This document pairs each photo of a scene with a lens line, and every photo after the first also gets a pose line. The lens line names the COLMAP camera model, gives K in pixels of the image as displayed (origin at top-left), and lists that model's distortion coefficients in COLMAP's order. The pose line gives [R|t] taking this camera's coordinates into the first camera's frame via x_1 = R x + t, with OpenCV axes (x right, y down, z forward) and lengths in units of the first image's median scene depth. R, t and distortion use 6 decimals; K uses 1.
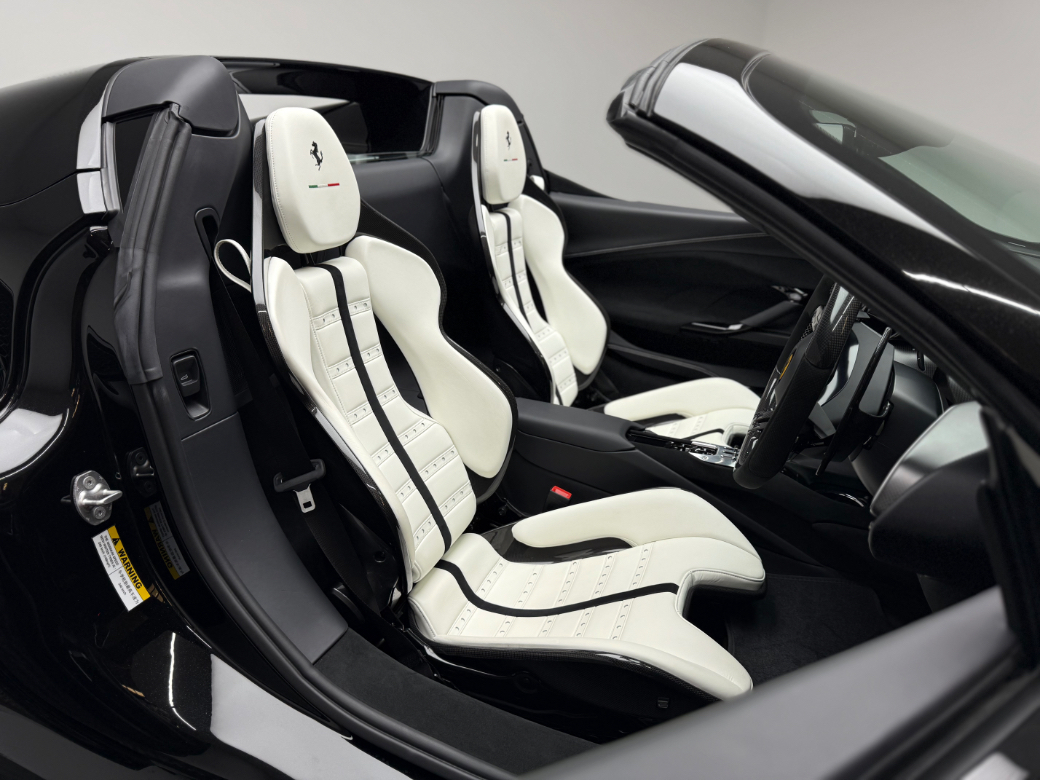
lens RADIAL K [[733.1, 0, 520.3], [0, 733.1, 389.0], [0, 0, 1]] dist [0.036760, -0.025542]
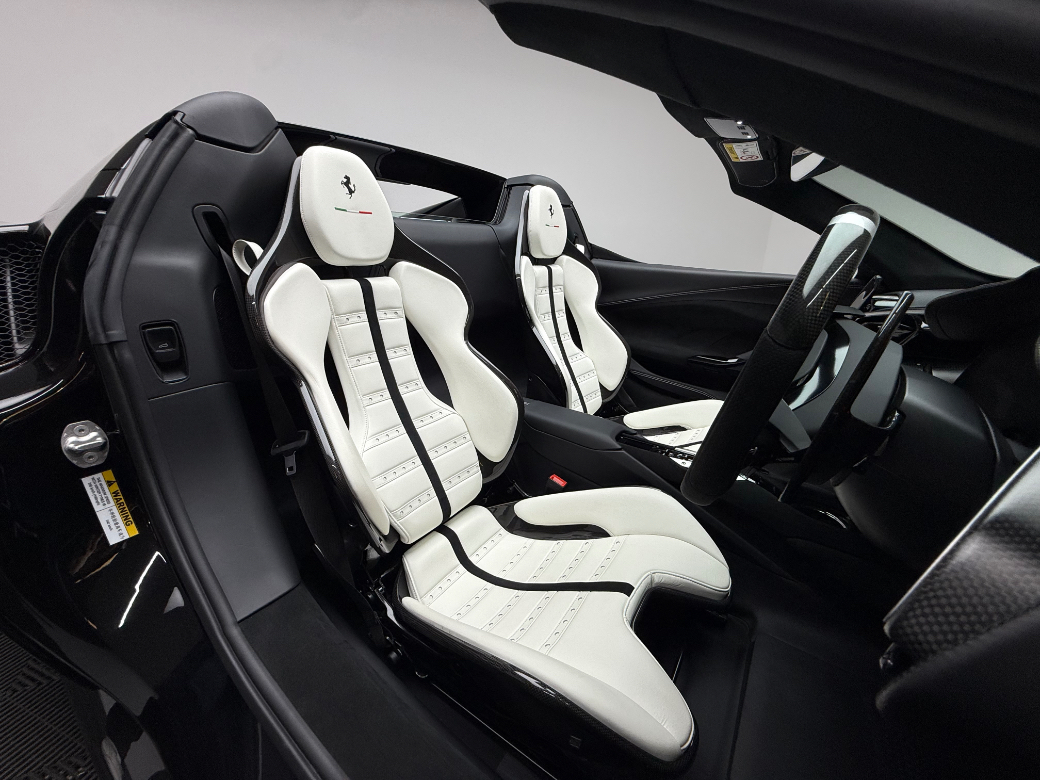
lens RADIAL K [[414.4, 0, 518.2], [0, 414.4, 388.1], [0, 0, 1]] dist [-0.008585, 0.001742]
pose [[0.971060, 0.058769, -0.231490, 0.165000], [-0.070026, 0.996714, -0.040707, 0.027016], [0.228337, 0.055739, 0.971985, 0.372724]]
